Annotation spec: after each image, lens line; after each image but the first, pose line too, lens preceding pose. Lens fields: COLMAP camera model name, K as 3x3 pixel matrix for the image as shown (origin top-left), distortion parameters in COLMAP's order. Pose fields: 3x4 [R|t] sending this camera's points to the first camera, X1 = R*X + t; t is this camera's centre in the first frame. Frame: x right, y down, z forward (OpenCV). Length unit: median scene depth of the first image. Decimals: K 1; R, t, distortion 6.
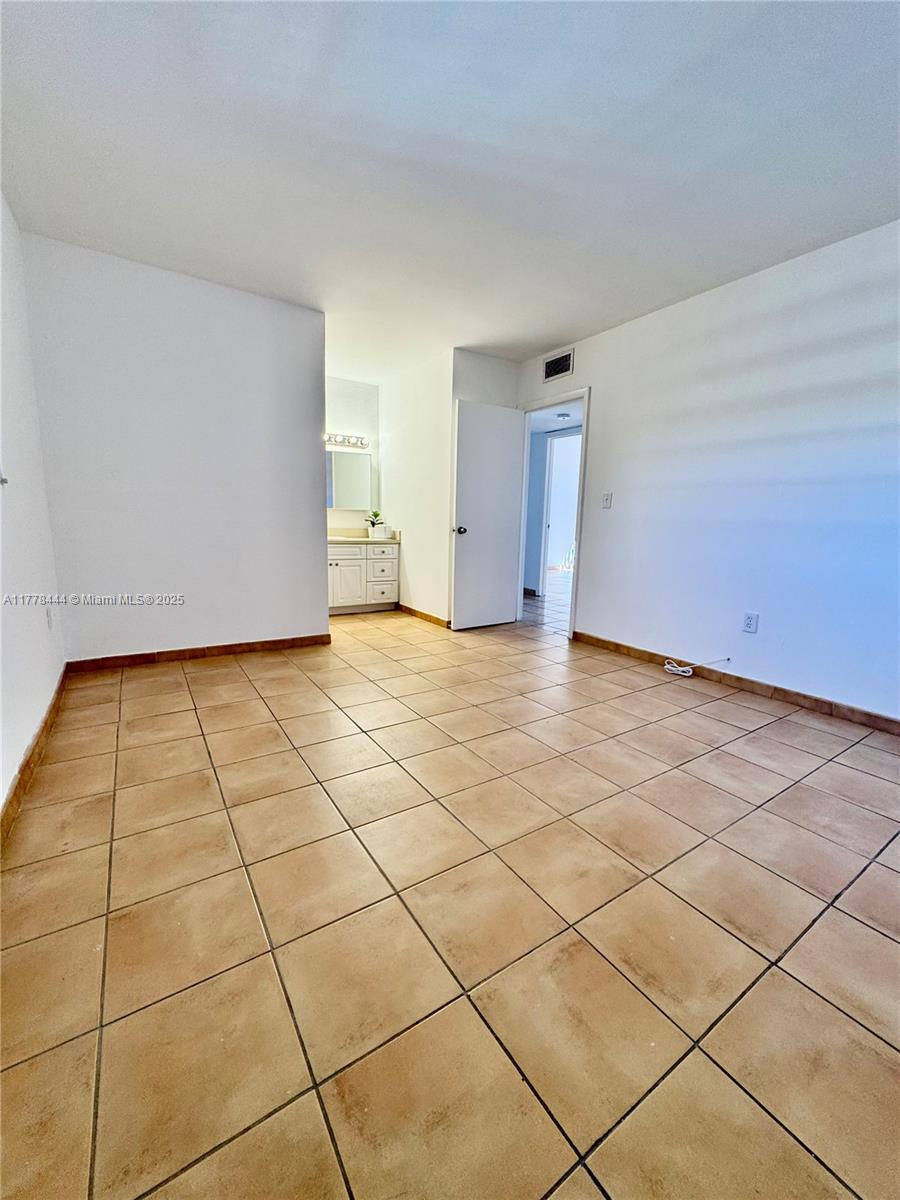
lens RADIAL K [[478.5, 0, 451.7], [0, 478.5, 601.9], [0, 0, 1]] dist [-0.002930, 0.000258]
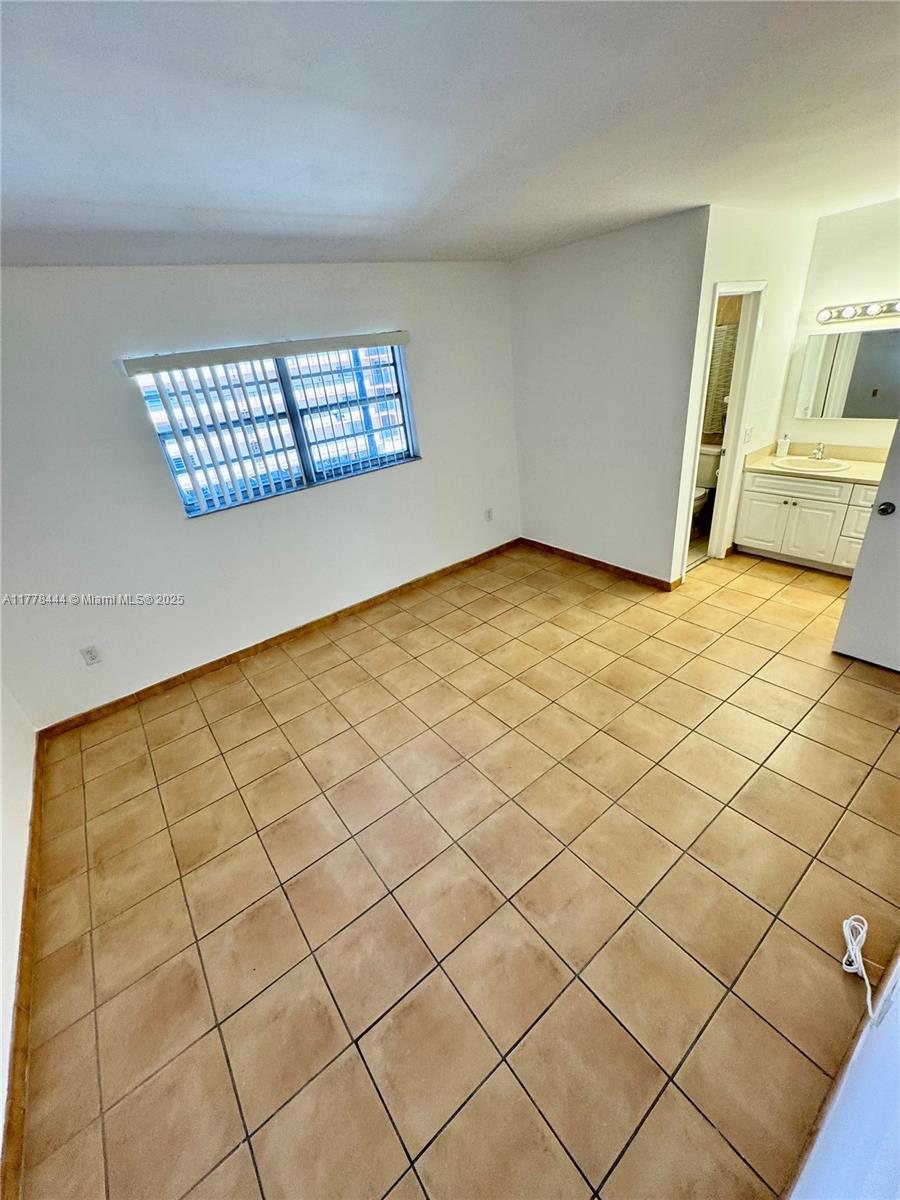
lens RADIAL K [[478.5, 0, 449.8], [0, 478.5, 599.6], [0, 0, 1]] dist [-0.002930, 0.000258]
pose [[0.068264, 0.430380, -0.900063, 1.208750], [-0.063636, 0.902209, 0.426579, -0.575844], [0.995636, 0.028157, 0.088976, 0.919429]]
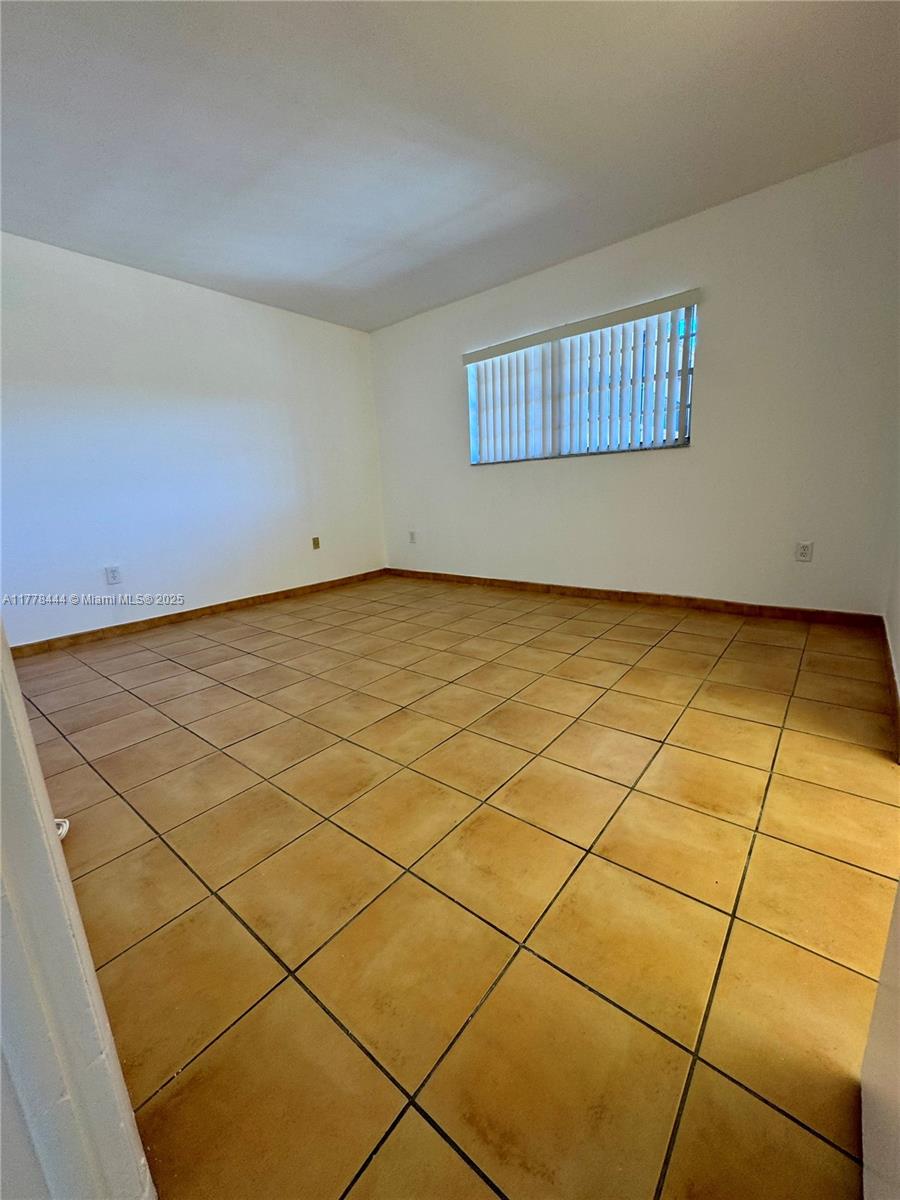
lens RADIAL K [[478.5, 0, 451.4], [0, 478.5, 598.0], [0, 0, 1]] dist [-0.002930, 0.000258]
pose [[-0.952892, 0.090307, -0.289555, 0.394667], [-0.026750, 0.925907, 0.376802, -0.352657], [0.302129, 0.366797, -0.879874, 2.344946]]
